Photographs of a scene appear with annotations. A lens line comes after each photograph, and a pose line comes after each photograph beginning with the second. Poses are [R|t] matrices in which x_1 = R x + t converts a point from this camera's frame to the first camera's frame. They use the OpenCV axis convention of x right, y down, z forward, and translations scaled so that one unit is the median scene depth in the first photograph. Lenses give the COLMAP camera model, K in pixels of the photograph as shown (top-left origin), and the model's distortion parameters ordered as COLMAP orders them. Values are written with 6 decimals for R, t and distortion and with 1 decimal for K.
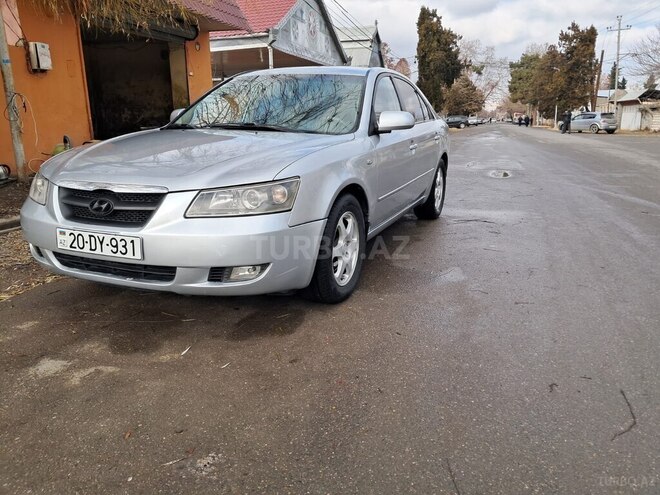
lens RADIAL K [[515.6, 0, 339.7], [0, 515.6, 229.4], [0, 0, 1]] dist [0.010120, -0.002643]
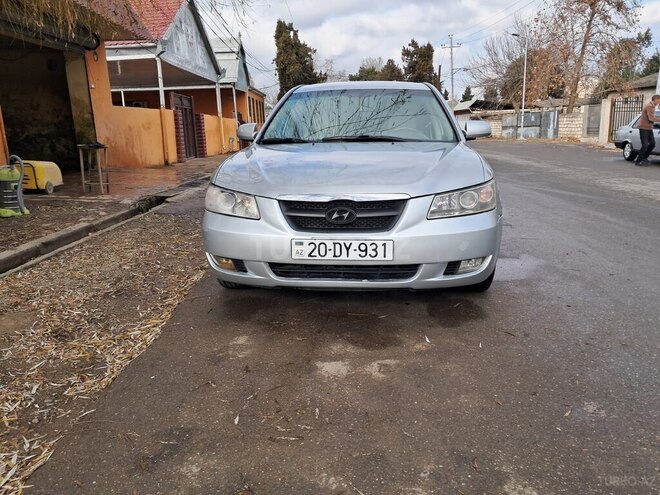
lens RADIAL K [[517.5, 0, 335.2], [0, 517.5, 230.6], [0, 0, 1]] dist [0.020092, -0.000052]
pose [[0.960772, -0.073566, 0.267404, -0.461568], [0.078885, 0.996841, -0.009185, -0.002303], [-0.265883, 0.029918, 0.963541, -0.017964]]
